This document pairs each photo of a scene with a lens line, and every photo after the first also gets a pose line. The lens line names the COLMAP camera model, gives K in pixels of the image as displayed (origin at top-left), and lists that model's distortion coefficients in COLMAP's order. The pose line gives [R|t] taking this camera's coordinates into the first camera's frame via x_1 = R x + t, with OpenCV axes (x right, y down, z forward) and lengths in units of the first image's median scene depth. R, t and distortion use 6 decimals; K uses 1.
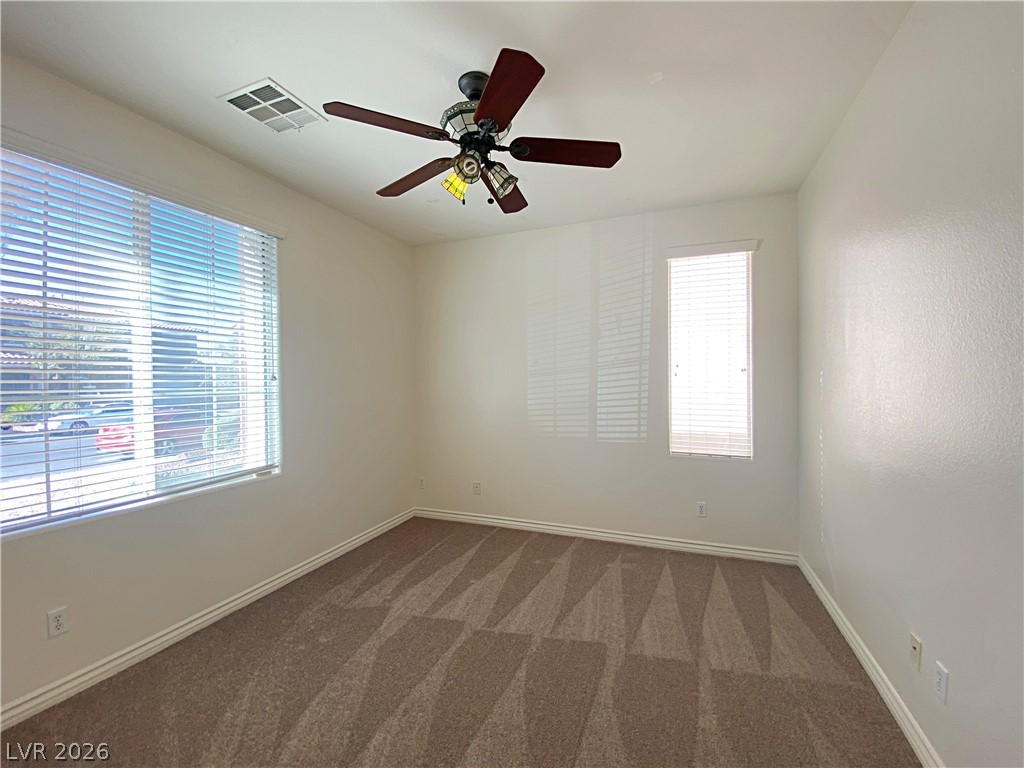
lens RADIAL K [[422.5, 0, 512.0], [0, 422.5, 384.0], [0, 0, 1]] dist [0.000846, 0.000080]
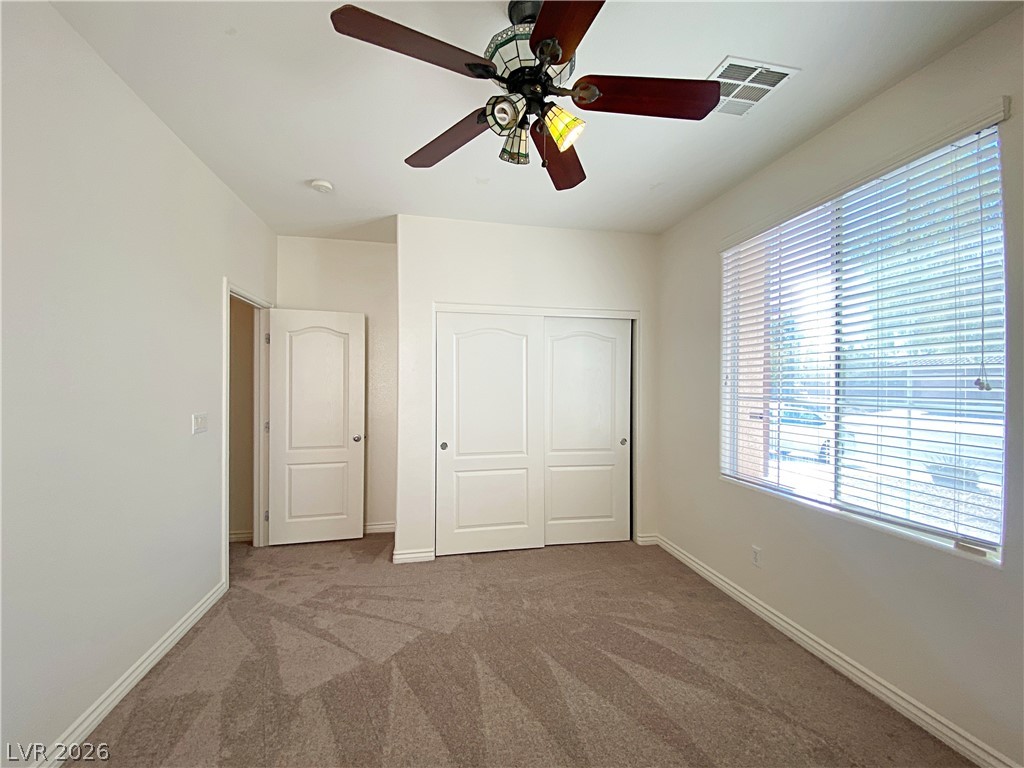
lens RADIAL K [[408.5, 0, 495.2], [0, 408.5, 375.8], [0, 0, 1]] dist [0.085574, -0.000019]
pose [[-0.847488, -0.001459, -0.530813, 0.328222], [0.006164, 0.999902, -0.012589, -0.025787], [0.530779, -0.013941, -0.847396, 1.312224]]
